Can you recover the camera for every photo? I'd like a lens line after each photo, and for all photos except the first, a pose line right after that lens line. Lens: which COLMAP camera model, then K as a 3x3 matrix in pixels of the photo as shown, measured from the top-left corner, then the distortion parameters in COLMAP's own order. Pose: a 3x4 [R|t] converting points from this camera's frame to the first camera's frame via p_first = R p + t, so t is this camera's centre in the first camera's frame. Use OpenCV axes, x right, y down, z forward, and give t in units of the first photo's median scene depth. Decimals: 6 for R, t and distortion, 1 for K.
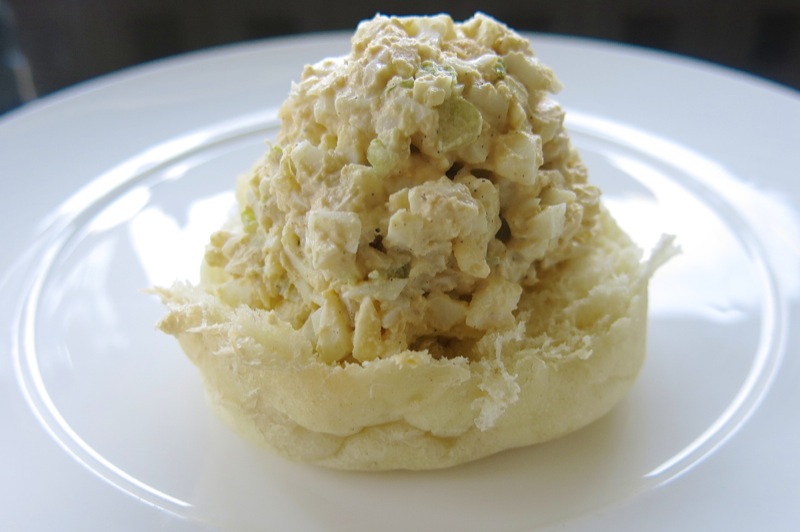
lens RADIAL K [[723.4, 0, 400.0], [0, 723.4, 266.0], [0, 0, 1]] dist [-0.005587, -0.001970]
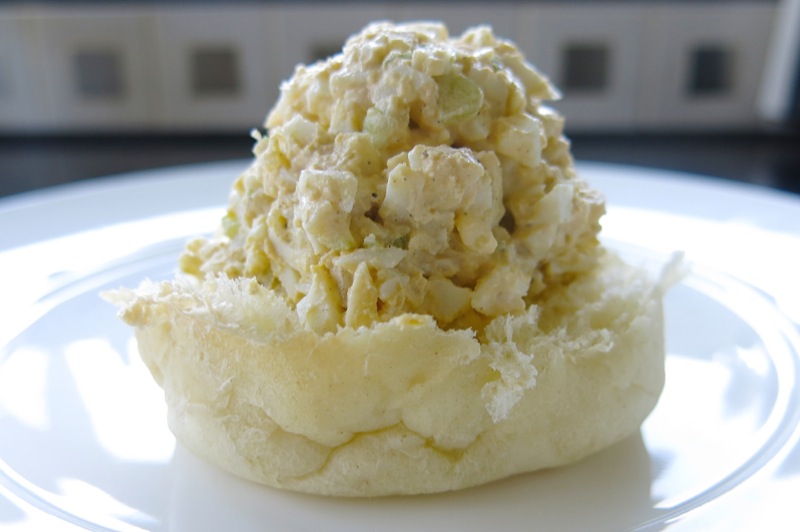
lens RADIAL K [[723.4, 0, 400.0], [0, 723.4, 266.0], [0, 0, 1]] dist [-0.005587, -0.001970]
pose [[0.999235, 0.007232, 0.038431, -0.031660], [0.003096, 0.965031, -0.262118, 0.265814], [-0.038983, 0.262037, 0.964270, 0.131900]]
